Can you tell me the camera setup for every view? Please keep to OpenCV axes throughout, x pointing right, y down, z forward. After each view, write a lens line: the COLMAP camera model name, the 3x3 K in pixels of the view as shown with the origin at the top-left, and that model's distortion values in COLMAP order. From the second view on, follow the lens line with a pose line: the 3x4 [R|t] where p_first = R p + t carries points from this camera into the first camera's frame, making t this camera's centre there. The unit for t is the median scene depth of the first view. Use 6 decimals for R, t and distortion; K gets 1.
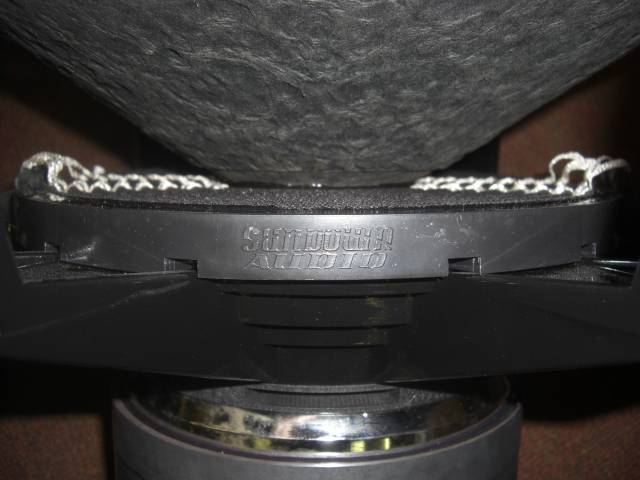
lens RADIAL K [[733.8, 0, 320.0], [0, 733.8, 240.0], [0, 0, 1]] dist [-0.160260, -0.022037]
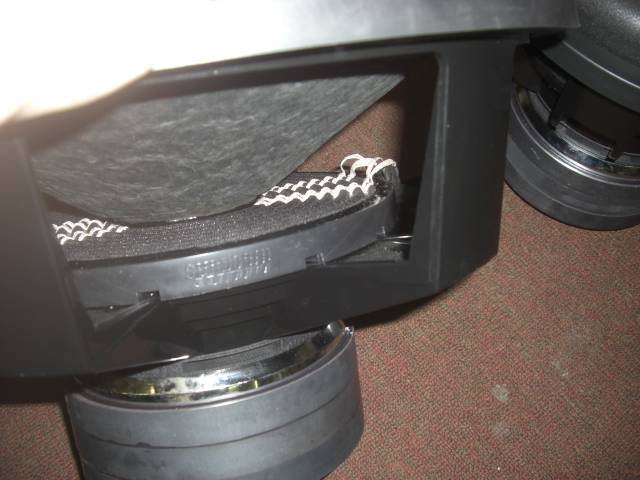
lens RADIAL K [[733.8, 0, 320.0], [0, 733.8, 240.0], [0, 0, 1]] dist [-0.160260, -0.022037]
pose [[0.940558, -0.192182, 0.280031, -0.218133], [0.175175, 0.980879, 0.084792, -0.129711], [-0.290972, -0.030698, 0.956239, -0.536163]]
